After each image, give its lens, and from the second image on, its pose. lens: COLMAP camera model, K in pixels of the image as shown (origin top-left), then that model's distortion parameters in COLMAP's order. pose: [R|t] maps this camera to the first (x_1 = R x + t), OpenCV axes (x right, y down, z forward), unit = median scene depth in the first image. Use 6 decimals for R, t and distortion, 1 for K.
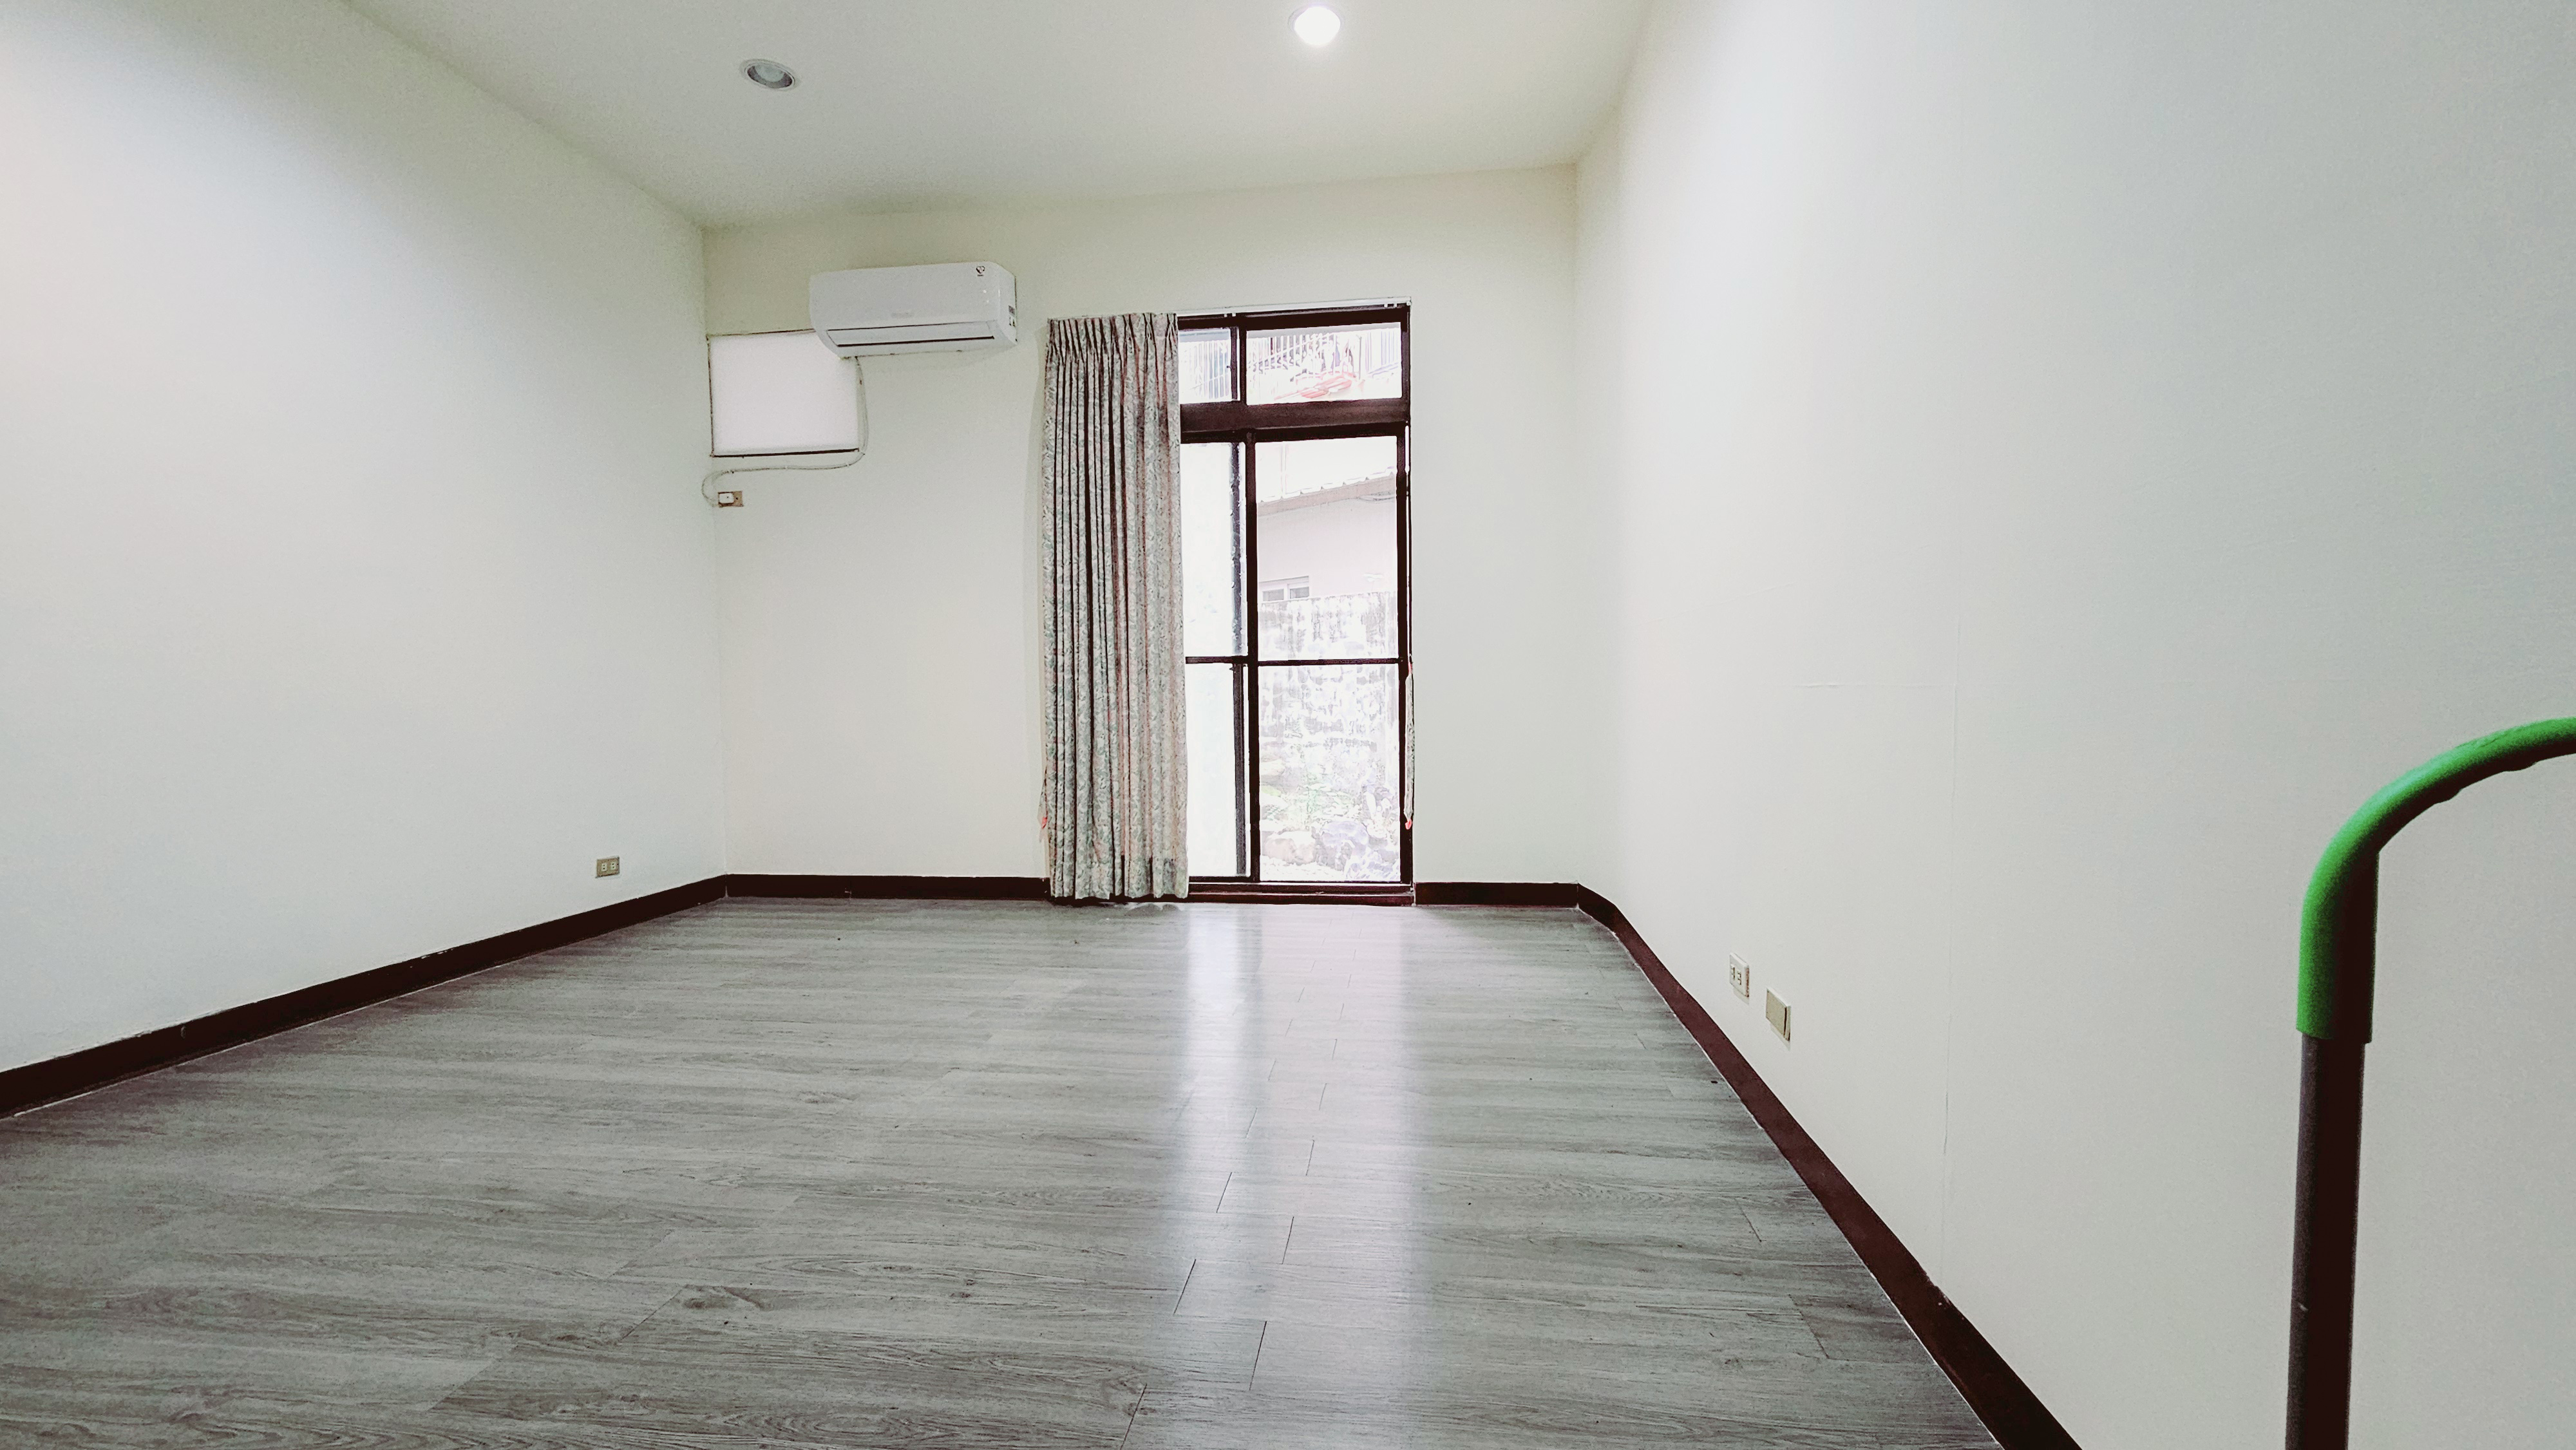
lens RADIAL K [[1054.2, 0, 1285.8], [0, 1054.2, 731.0], [0, 0, 1]] dist [0.000245, 0.000124]
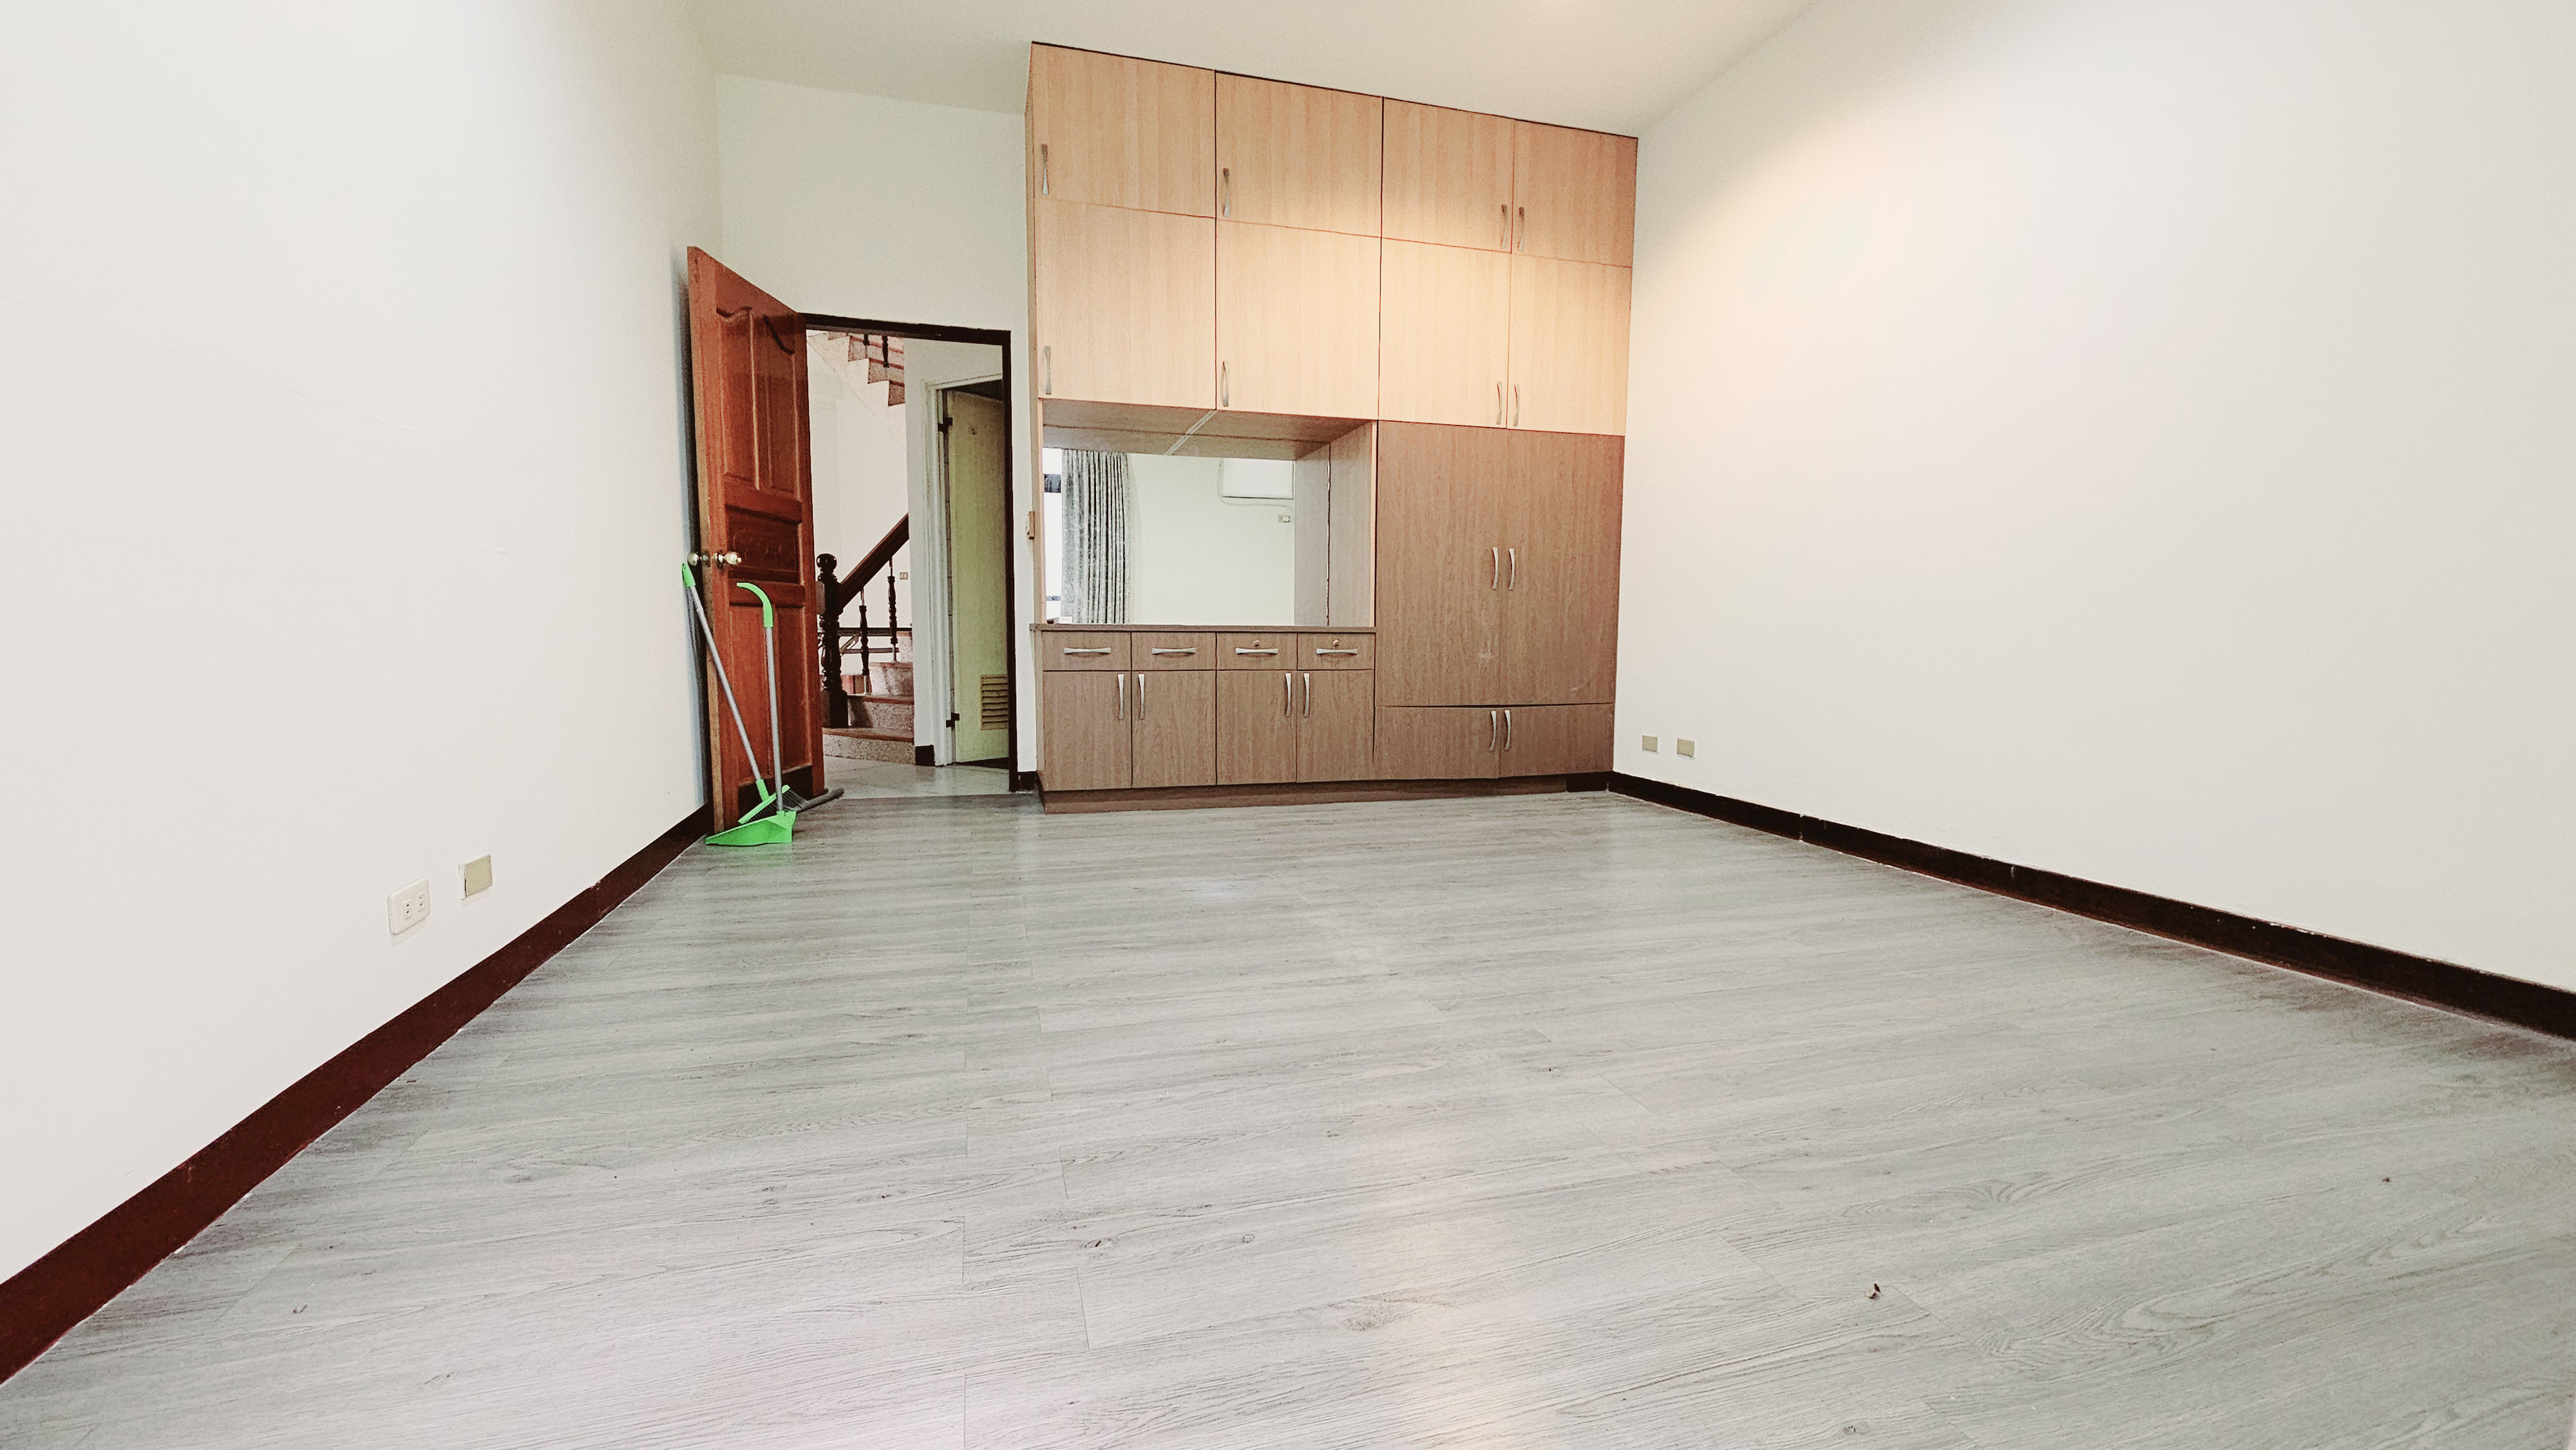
lens RADIAL K [[1054.2, 0, 1285.8], [0, 1054.2, 731.0], [0, 0, 1]] dist [0.000245, 0.000124]
pose [[-0.914817, 0.043717, -0.401496, 0.125321], [-0.015170, 0.989703, 0.142329, -0.016028], [0.403584, 0.136296, -0.904734, 1.720735]]
